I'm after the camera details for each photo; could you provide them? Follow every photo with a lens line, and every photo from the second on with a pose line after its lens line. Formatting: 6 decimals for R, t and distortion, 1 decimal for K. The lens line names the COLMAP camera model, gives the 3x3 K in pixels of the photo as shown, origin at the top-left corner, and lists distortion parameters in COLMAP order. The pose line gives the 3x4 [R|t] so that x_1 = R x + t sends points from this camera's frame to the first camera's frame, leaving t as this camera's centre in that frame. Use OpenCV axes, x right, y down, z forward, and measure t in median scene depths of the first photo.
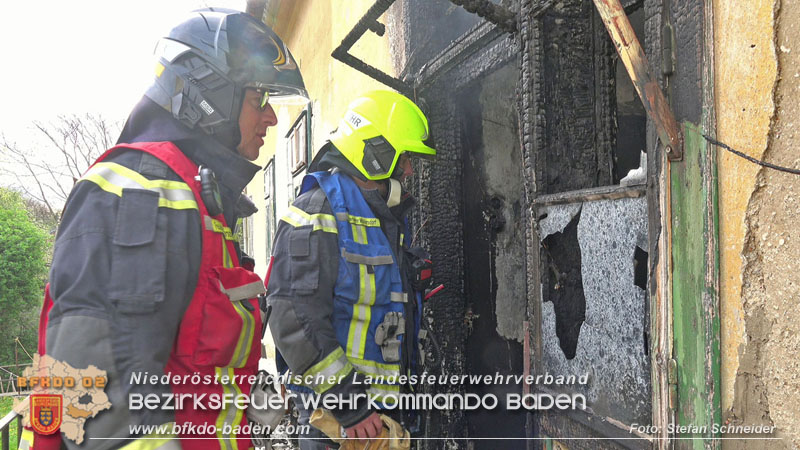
lens RADIAL K [[619.4, 0, 400.0], [0, 619.4, 225.0], [0, 0, 1]] dist [0.004076, 0.004952]
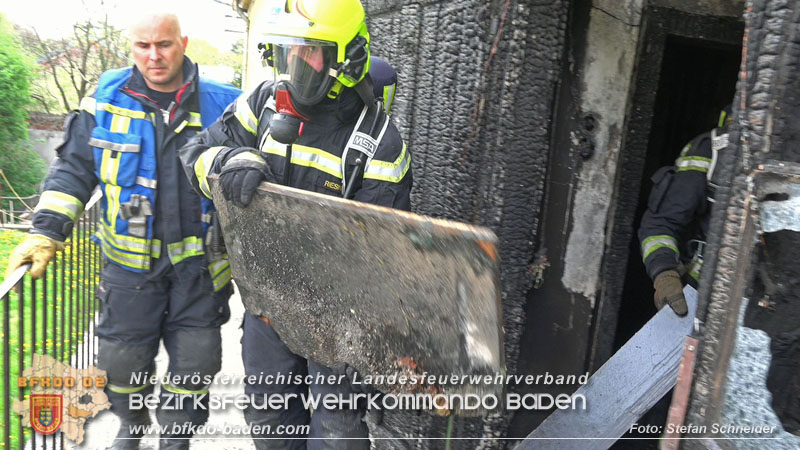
lens RADIAL K [[619.4, 0, 400.0], [0, 619.4, 225.0], [0, 0, 1]] dist [0.004076, 0.004952]
pose [[0.991904, 0.124142, 0.026757, -0.089412], [-0.126982, 0.972233, 0.196569, -0.034944], [-0.001612, -0.198375, 0.980125, 0.227310]]
